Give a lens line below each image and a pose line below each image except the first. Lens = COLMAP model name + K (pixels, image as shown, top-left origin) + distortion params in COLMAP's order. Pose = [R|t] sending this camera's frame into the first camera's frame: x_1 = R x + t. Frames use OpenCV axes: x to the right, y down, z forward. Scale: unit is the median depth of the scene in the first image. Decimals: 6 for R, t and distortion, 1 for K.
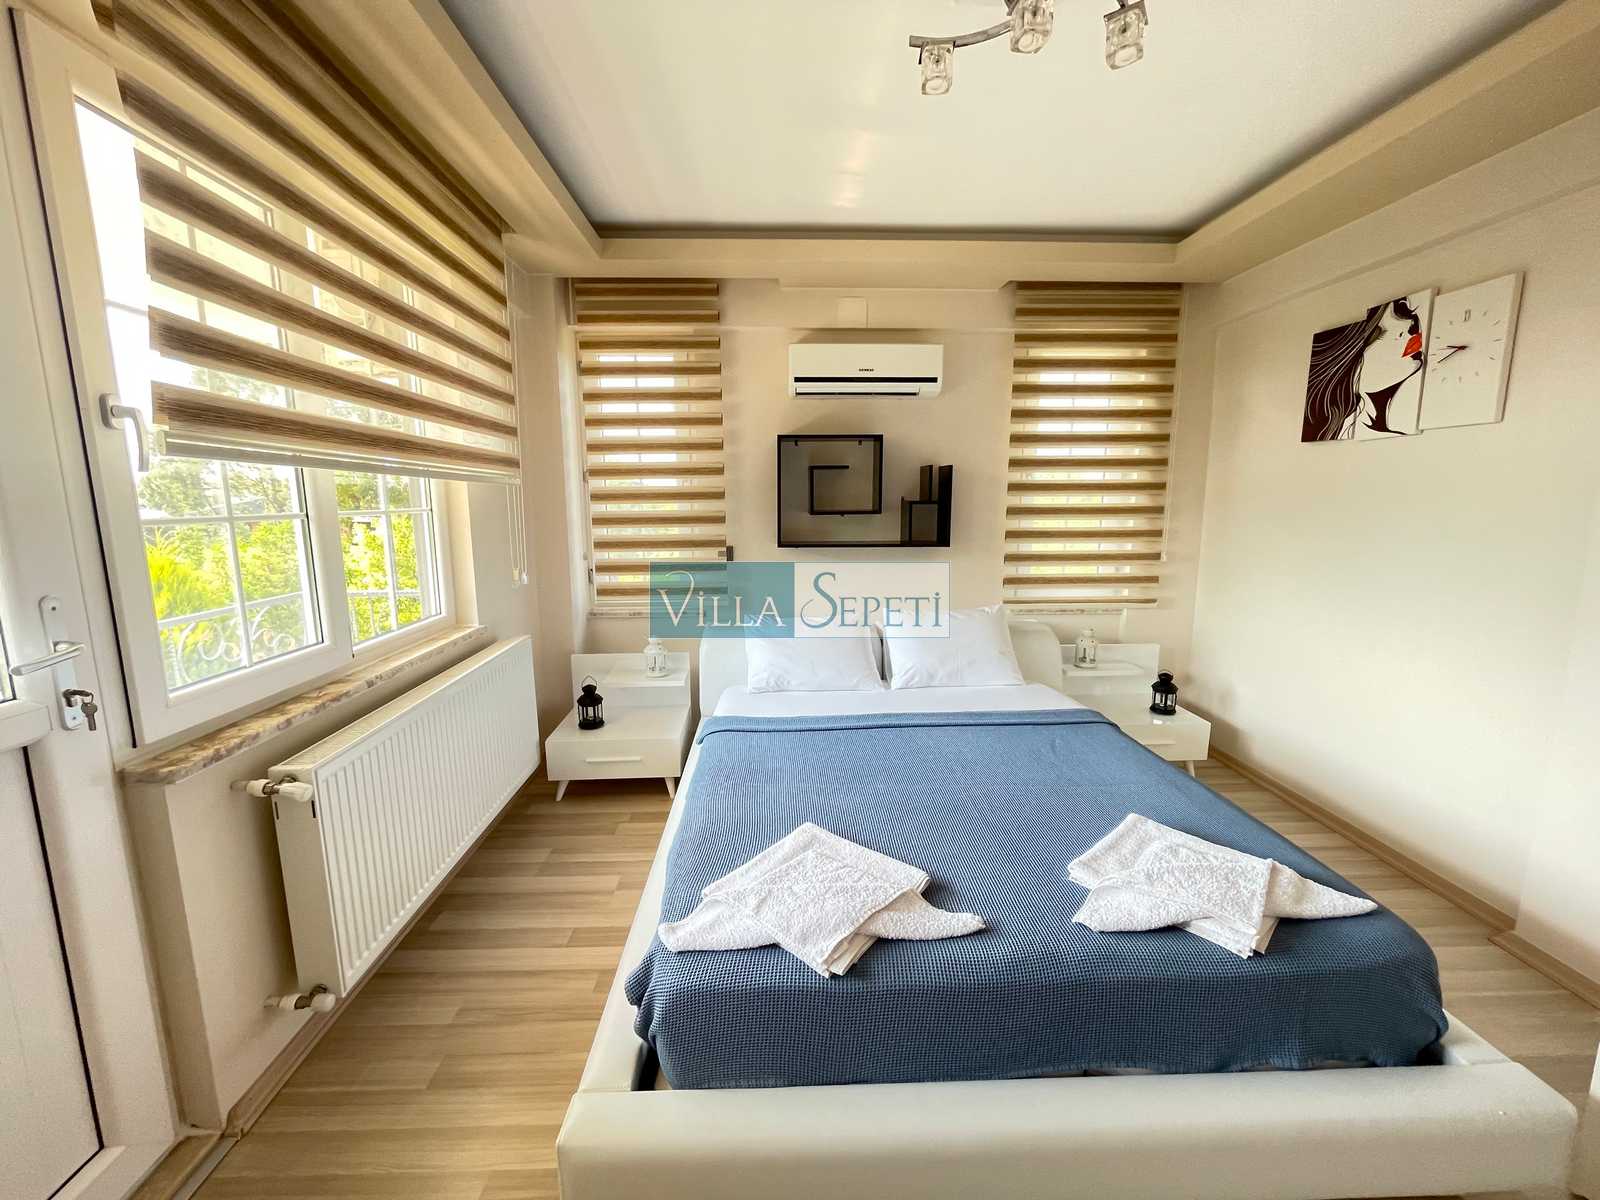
lens RADIAL K [[645.8, 0, 800.9], [0, 645.8, 598.3], [0, 0, 1]] dist [-0.001907, -0.000429]
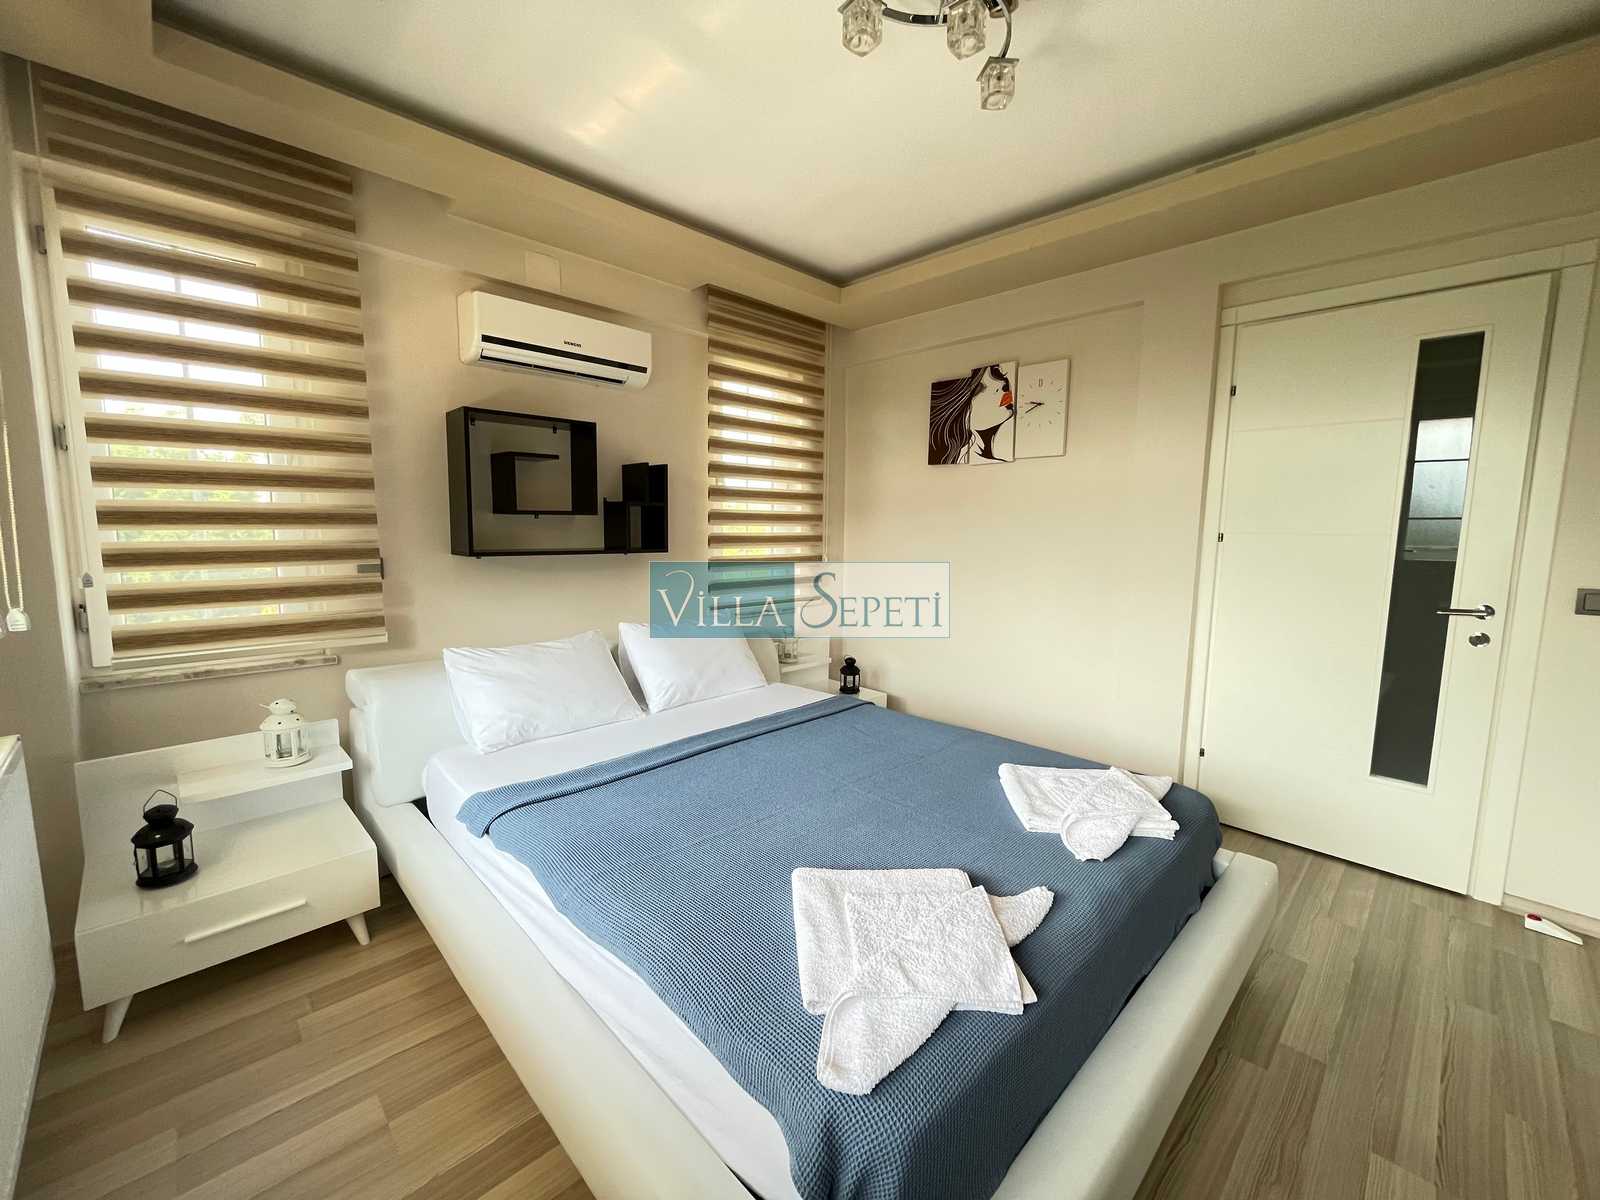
lens RADIAL K [[645.8, 0, 802.8], [0, 645.8, 599.1], [0, 0, 1]] dist [-0.001907, -0.000429]
pose [[0.738881, -0.064549, 0.670737, -0.287328], [0.089544, 0.995979, -0.002792, 0.007972], [-0.667859, 0.062123, 0.741690, 0.214167]]
